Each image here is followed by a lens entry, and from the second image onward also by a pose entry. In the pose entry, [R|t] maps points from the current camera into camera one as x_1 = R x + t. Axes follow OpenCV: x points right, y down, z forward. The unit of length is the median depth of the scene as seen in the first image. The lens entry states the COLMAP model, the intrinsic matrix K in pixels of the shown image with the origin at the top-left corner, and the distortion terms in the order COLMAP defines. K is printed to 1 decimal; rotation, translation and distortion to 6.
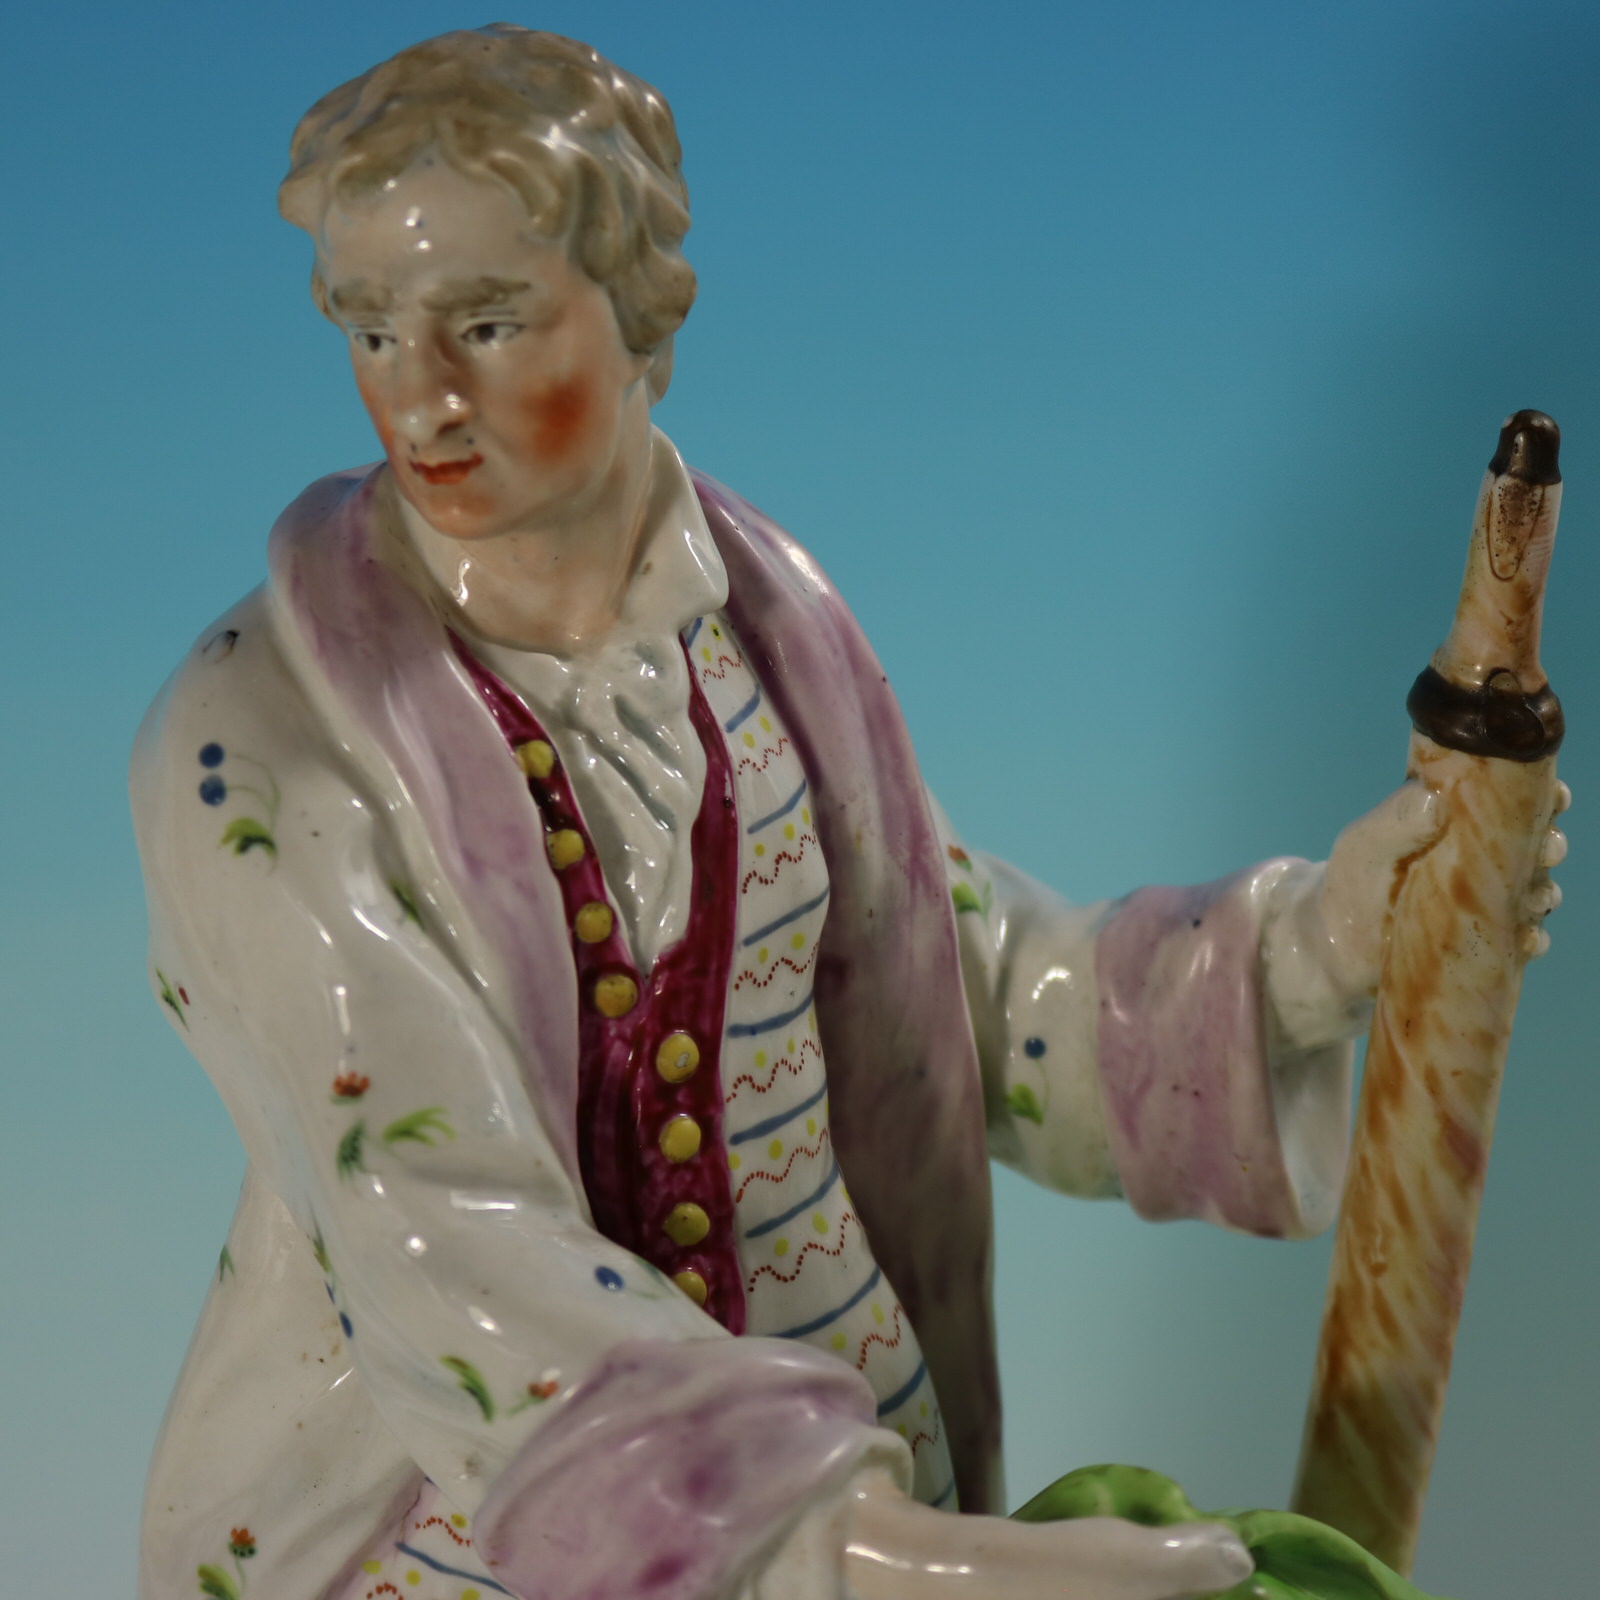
lens RADIAL K [[4599.4, 0, 800.0], [0, 4599.4, 800.0], [0, 0, 1]] dist [-0.033389, 0.017483]
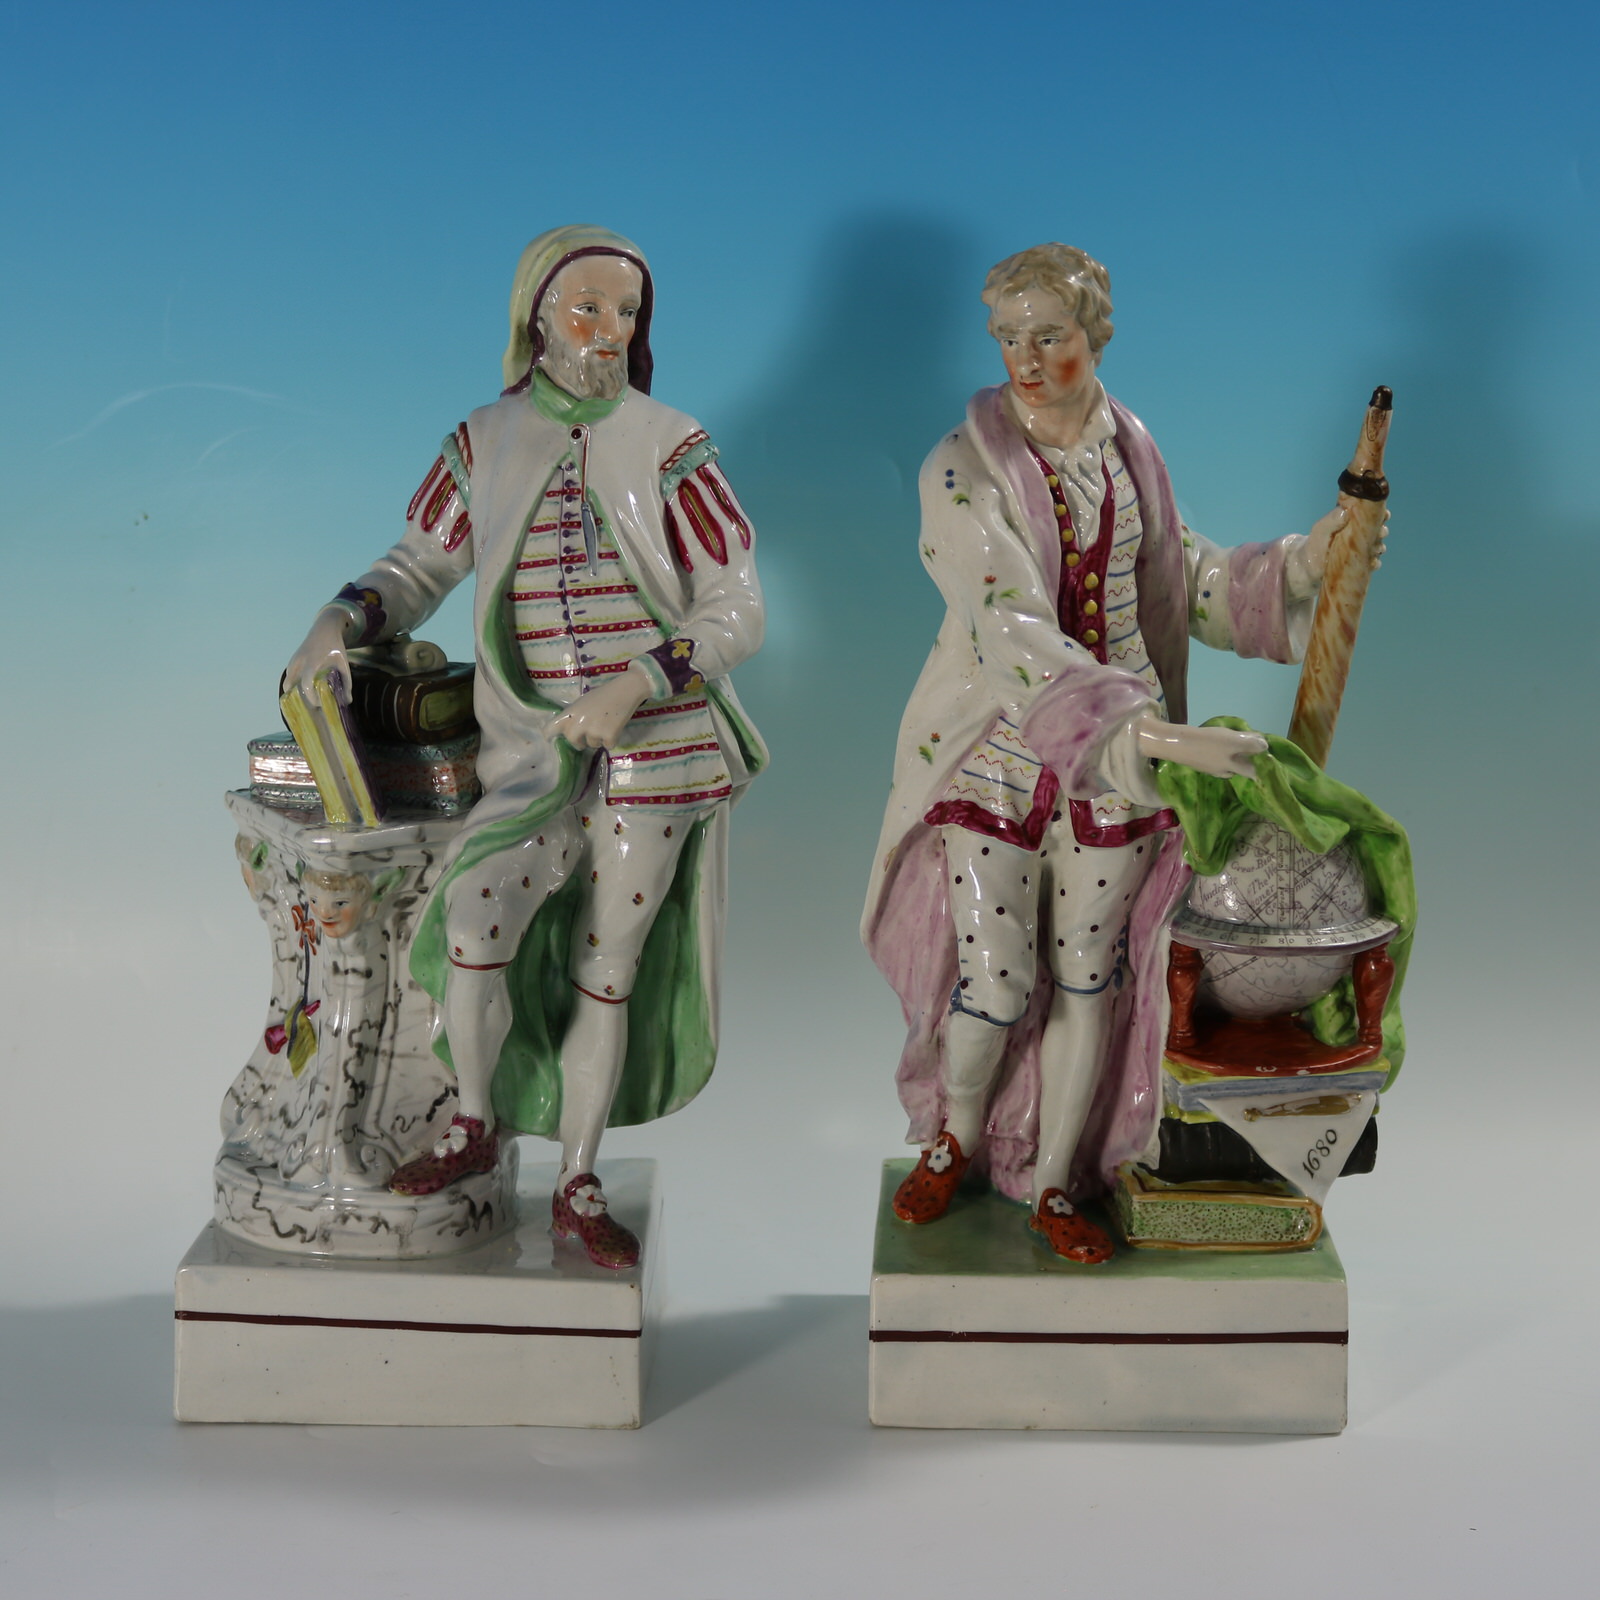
lens RADIAL K [[2837.4, 0, 826.9], [0, 2837.4, 801.1], [0, 0, 1]] dist [-0.072751, -0.087754]
pose [[0.995553, 0.060848, -0.071917, -0.057253], [-0.056795, 0.996751, 0.057119, 0.103936], [0.075159, -0.052781, 0.995774, -0.907832]]
